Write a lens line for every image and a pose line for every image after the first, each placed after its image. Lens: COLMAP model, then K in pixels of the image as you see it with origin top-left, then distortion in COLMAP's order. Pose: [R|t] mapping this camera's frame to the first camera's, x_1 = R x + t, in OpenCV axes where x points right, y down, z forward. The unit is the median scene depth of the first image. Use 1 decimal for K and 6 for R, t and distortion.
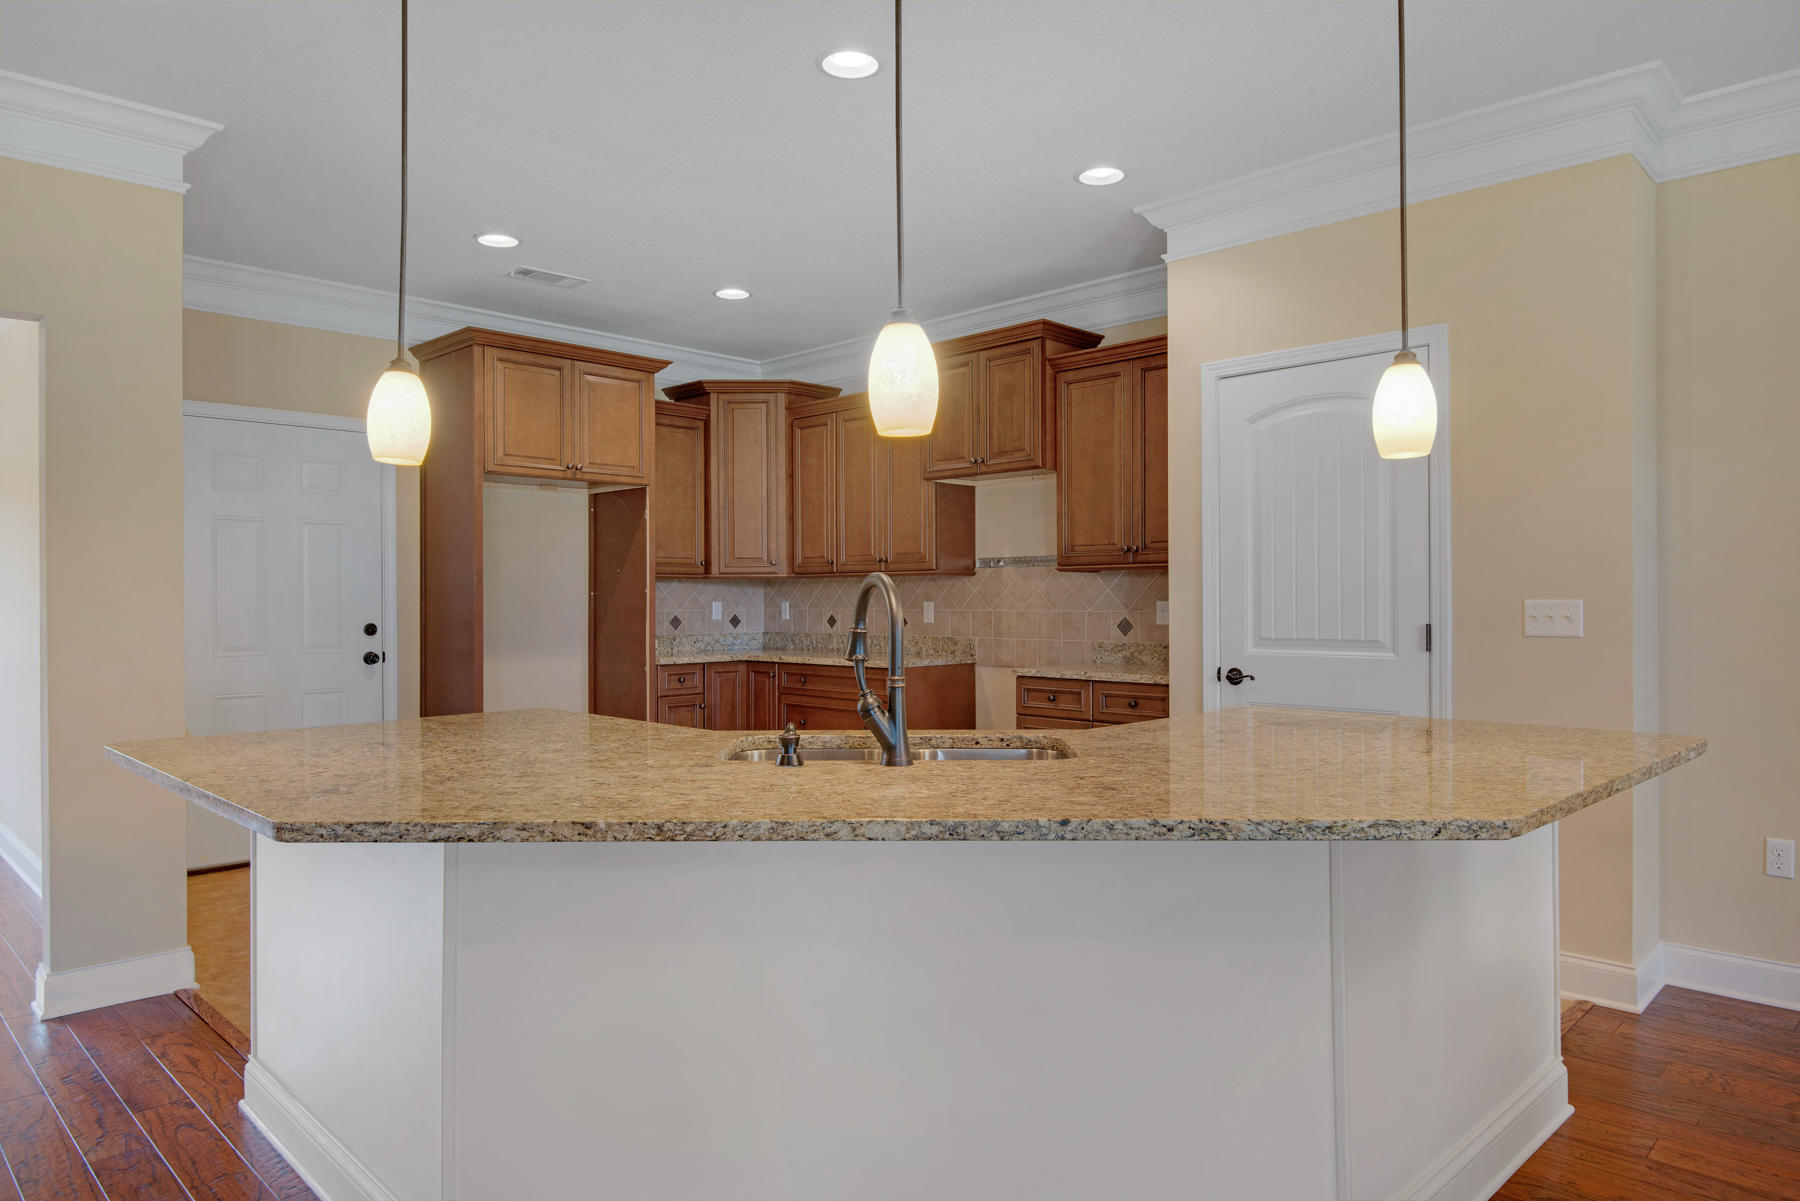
lens RADIAL K [[1143.3, 0, 796.8], [0, 1143.3, 608.0], [0, 0, 1]] dist [0.003437, -0.005945]
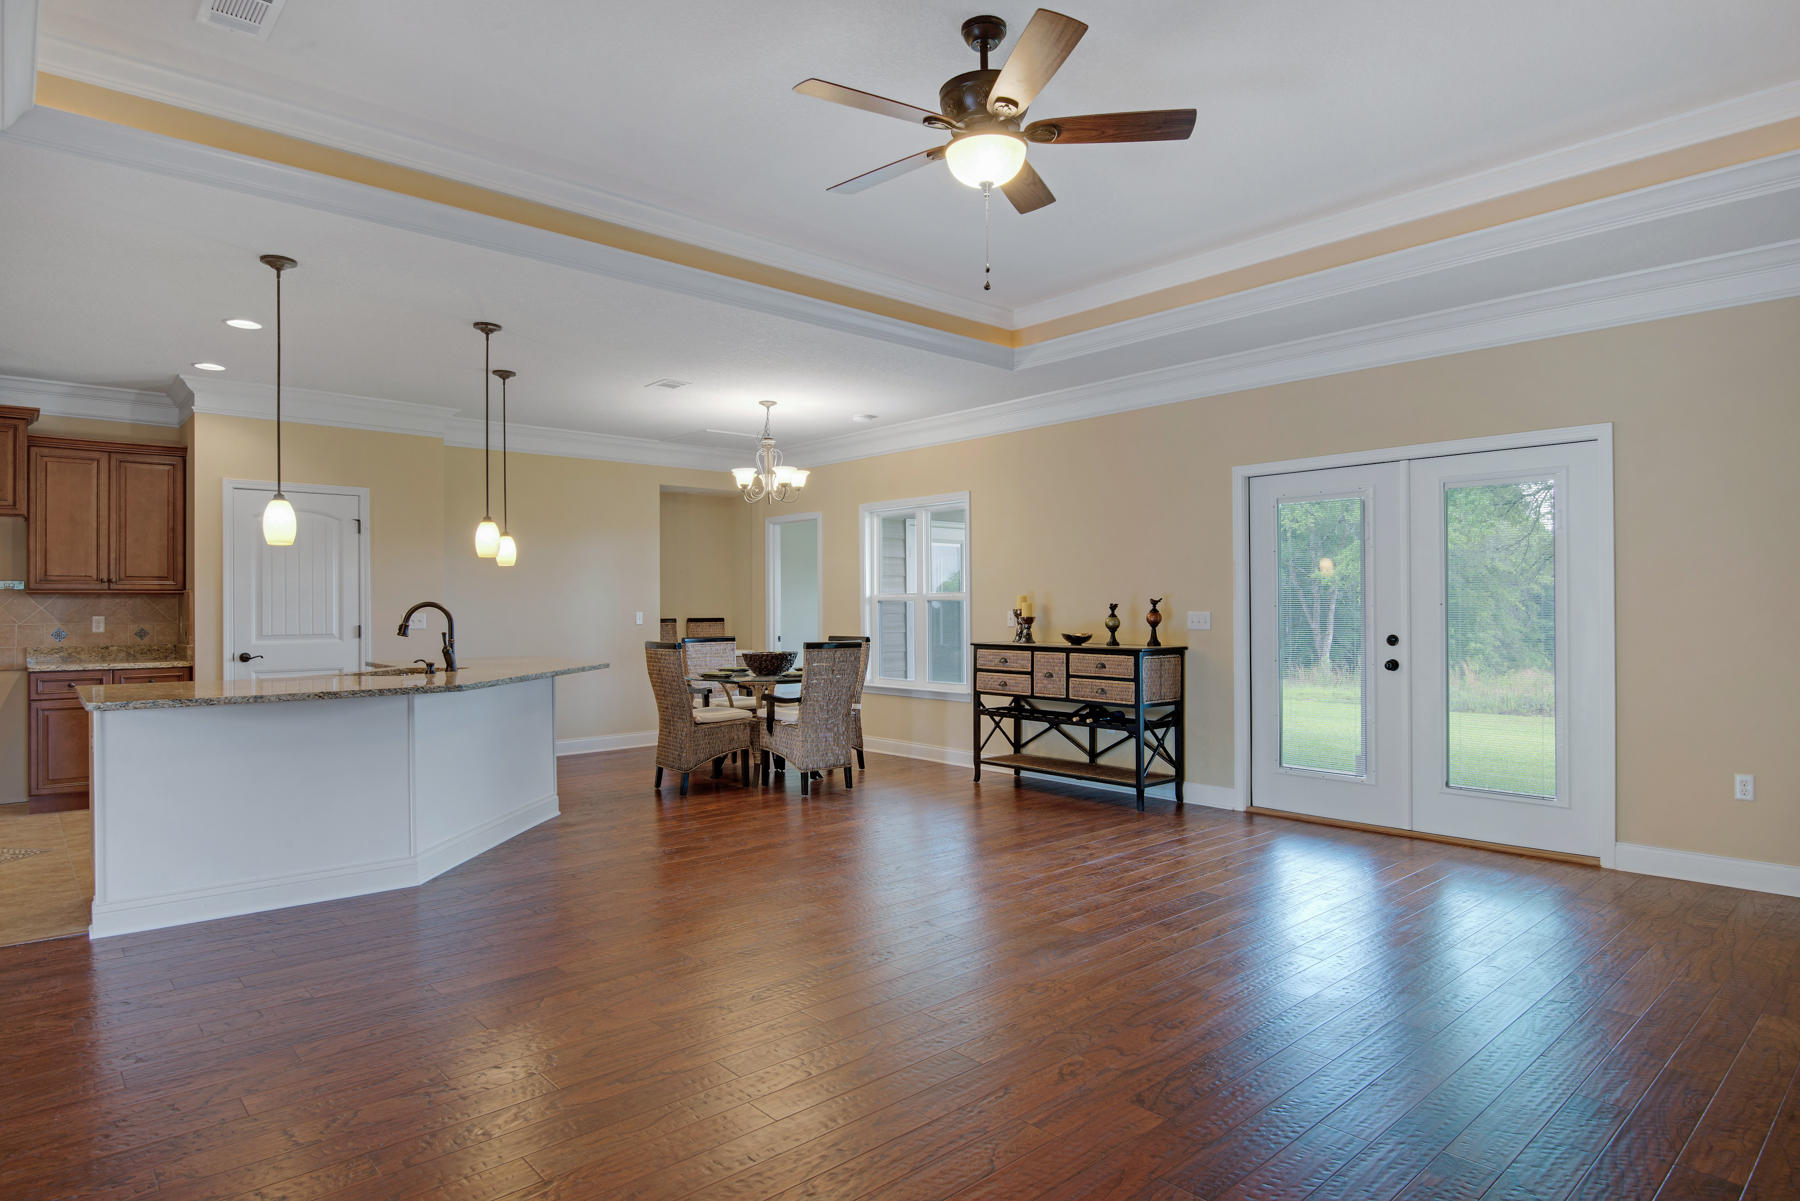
lens RADIAL K [[1028.7, 0, 892.8], [0, 1028.7, 599.5], [0, 0, 1]] dist [-0.023809, 0.001143]
pose [[-0.008864, 0.014499, 0.999856, -0.959167], [0.014650, 0.999789, -0.014368, 0.005515], [-0.999853, 0.014521, -0.009074, 0.002331]]
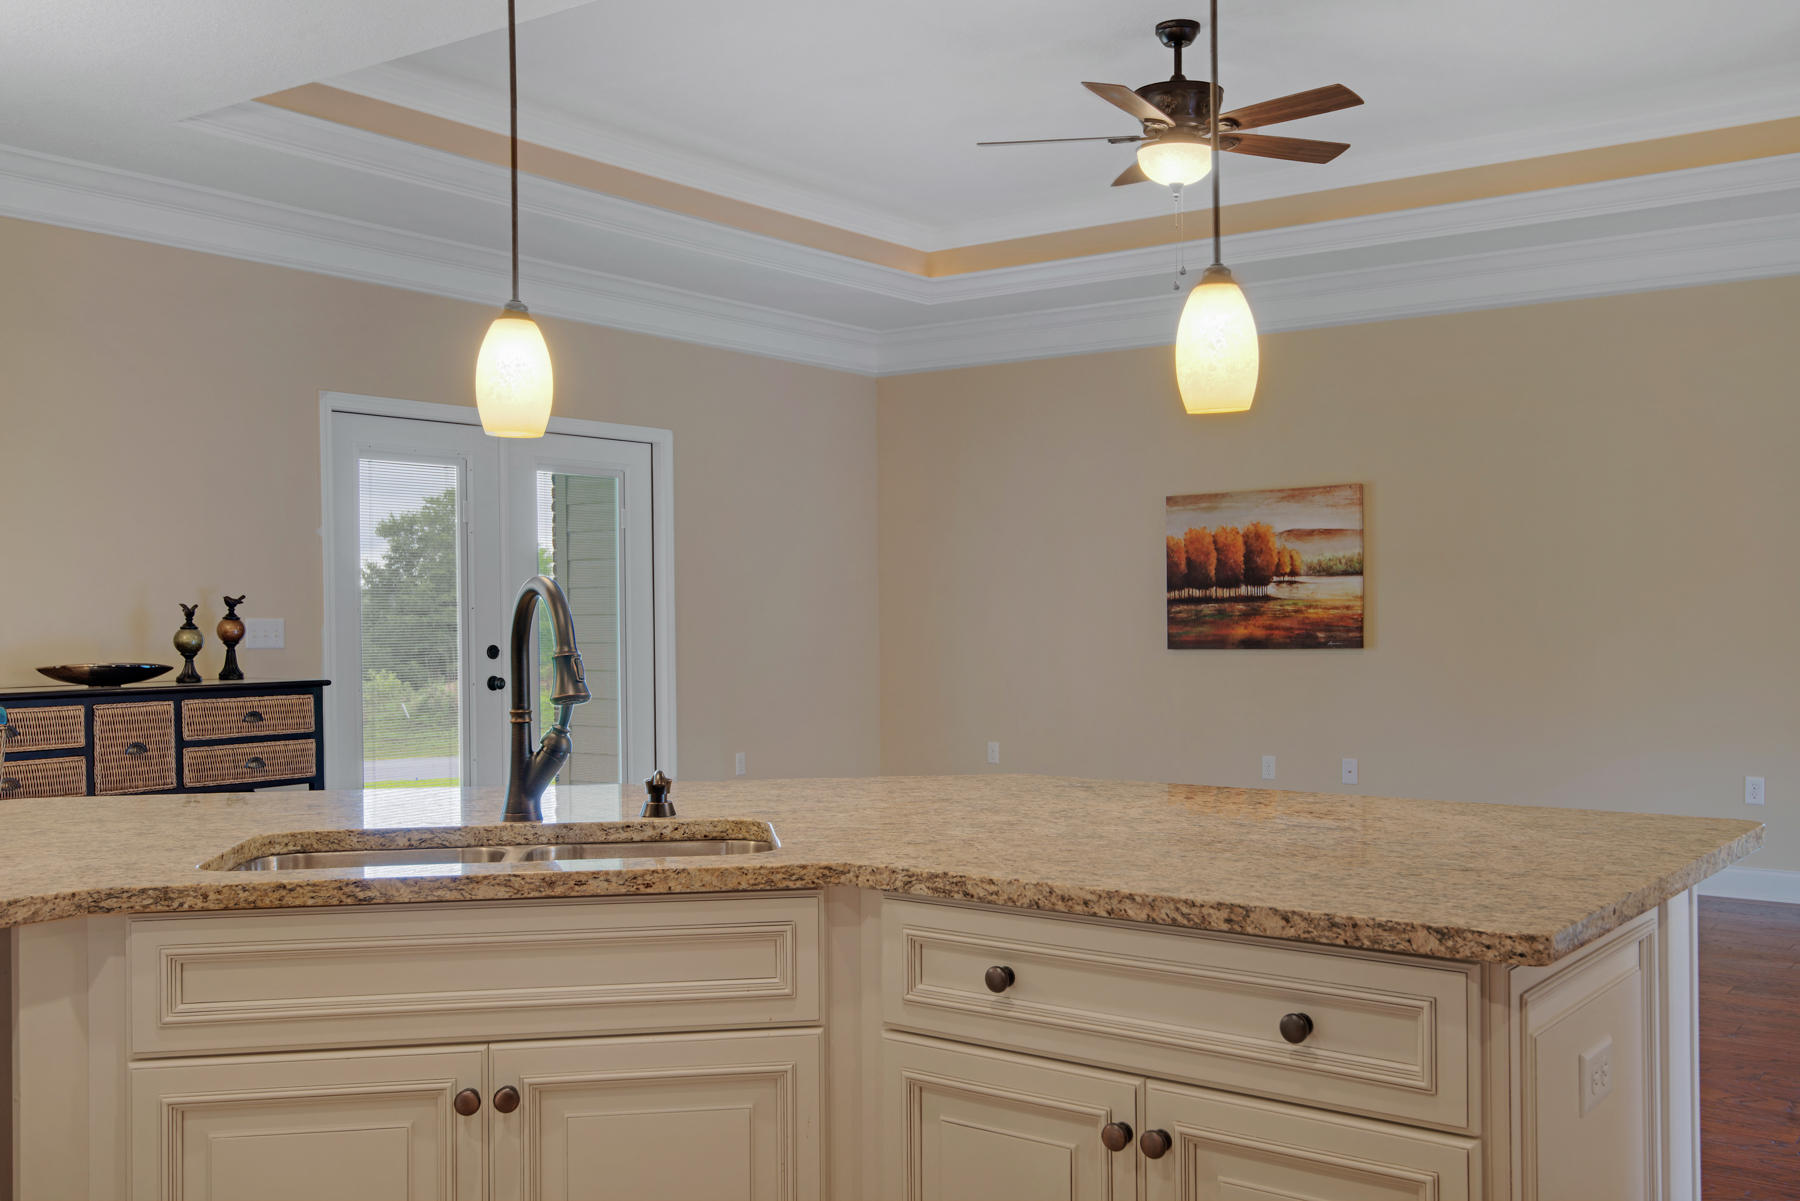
lens RADIAL K [[1778.8, 0, 915.0], [0, 1778.8, 648.5], [0, 0, 1]] dist [0.107076, 0.000000]
pose [[-0.971621, 0.020483, -0.235655, 0.058128], [0.012143, 0.999249, 0.036785, -0.011769], [0.236232, 0.032879, -0.971140, 0.938966]]
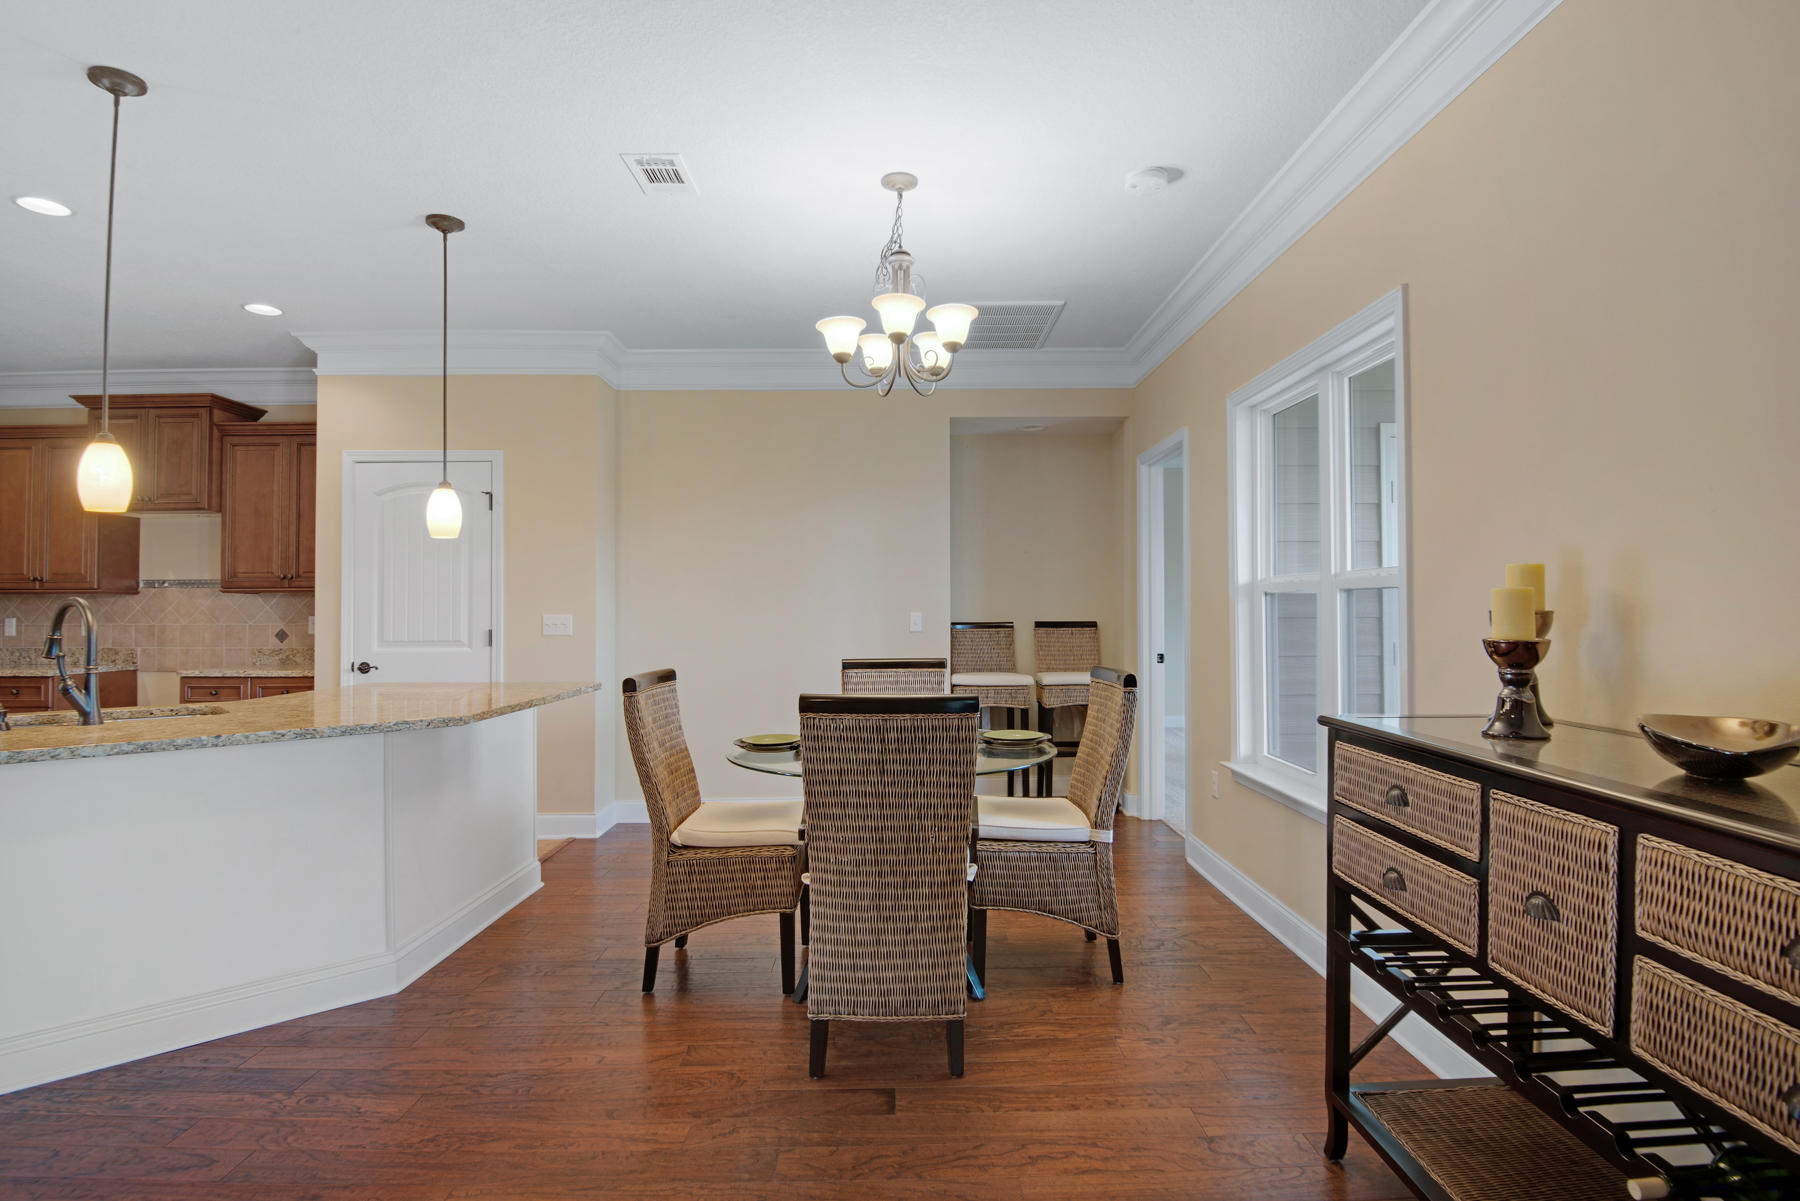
lens RADIAL K [[912.2, 0, 909.6], [0, 912.2, 588.4], [0, 0, 1]] dist [-0.013607, -0.012531]
pose [[0.642353, 0.019208, 0.766168, -0.045219], [0.008217, 0.999456, -0.031945, 0.001233], [-0.766365, 0.026816, 0.641846, -0.218508]]
